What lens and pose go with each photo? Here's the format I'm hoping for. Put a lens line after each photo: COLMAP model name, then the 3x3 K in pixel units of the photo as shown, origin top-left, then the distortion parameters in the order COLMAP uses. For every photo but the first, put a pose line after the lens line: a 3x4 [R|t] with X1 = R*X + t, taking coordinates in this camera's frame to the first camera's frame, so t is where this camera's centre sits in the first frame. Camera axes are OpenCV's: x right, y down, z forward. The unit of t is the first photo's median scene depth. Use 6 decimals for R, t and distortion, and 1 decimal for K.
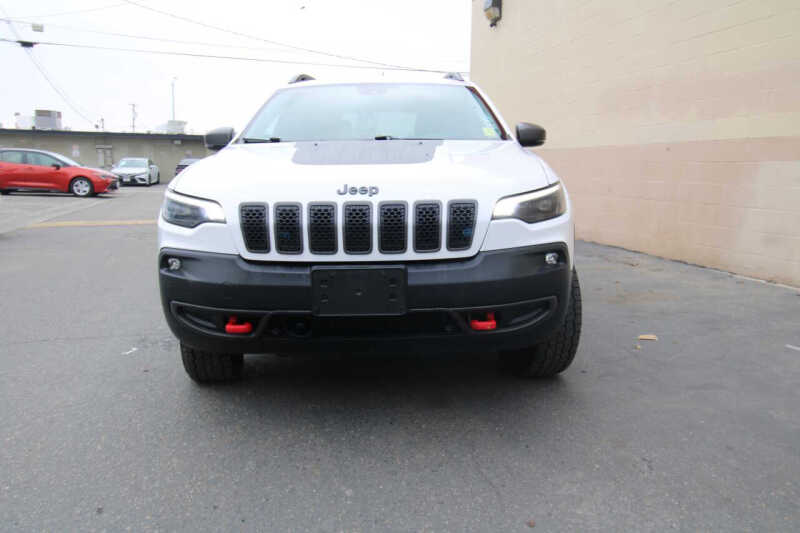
lens RADIAL K [[633.9, 0, 402.1], [0, 633.9, 269.3], [0, 0, 1]] dist [0.024740, -0.020396]
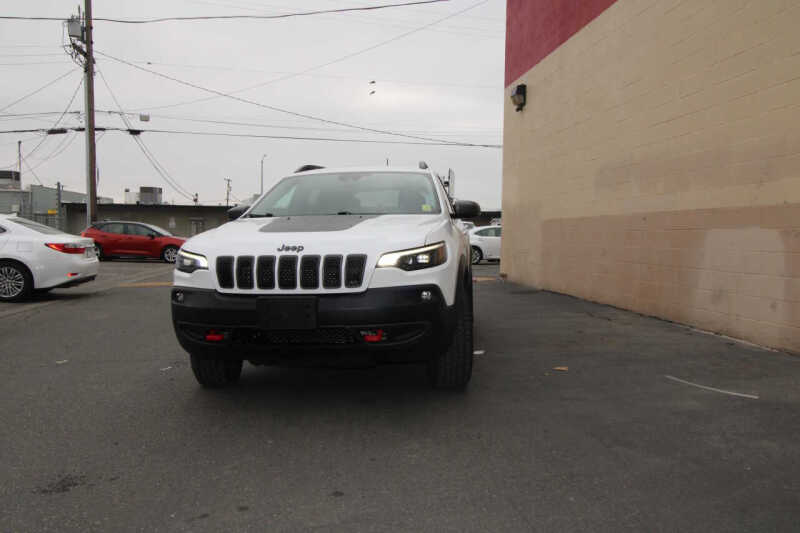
lens RADIAL K [[633.9, 0, 397.9], [0, 633.9, 270.9], [0, 0, 1]] dist [0.024740, -0.020396]
pose [[0.991067, 0.004133, -0.133302, 0.361129], [-0.018070, 0.994464, -0.103515, 0.077923], [0.132136, 0.104999, 0.985655, -0.440019]]
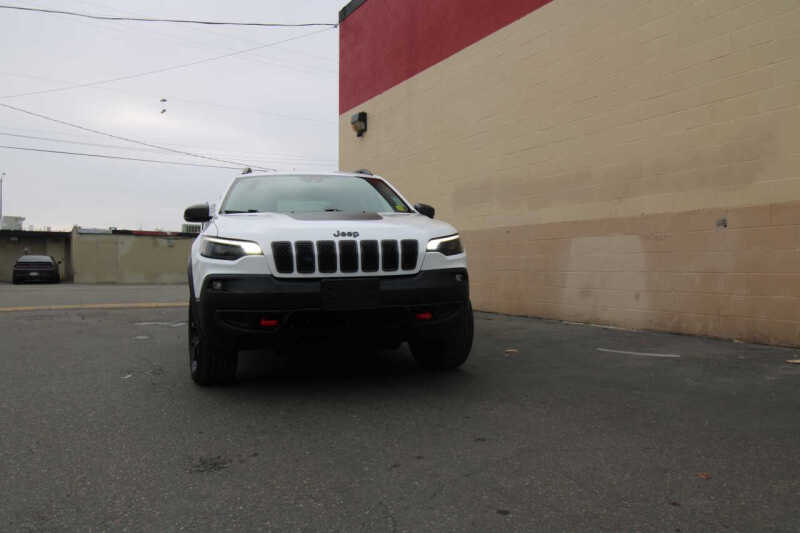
lens RADIAL K [[633.9, 0, 397.7], [0, 633.9, 263.7], [0, 0, 1]] dist [0.024740, -0.020396]
pose [[0.972559, -0.008981, 0.232481, -0.291524], [0.046698, 0.986454, -0.157248, 0.193076], [-0.227920, 0.163789, 0.959805, -0.522074]]
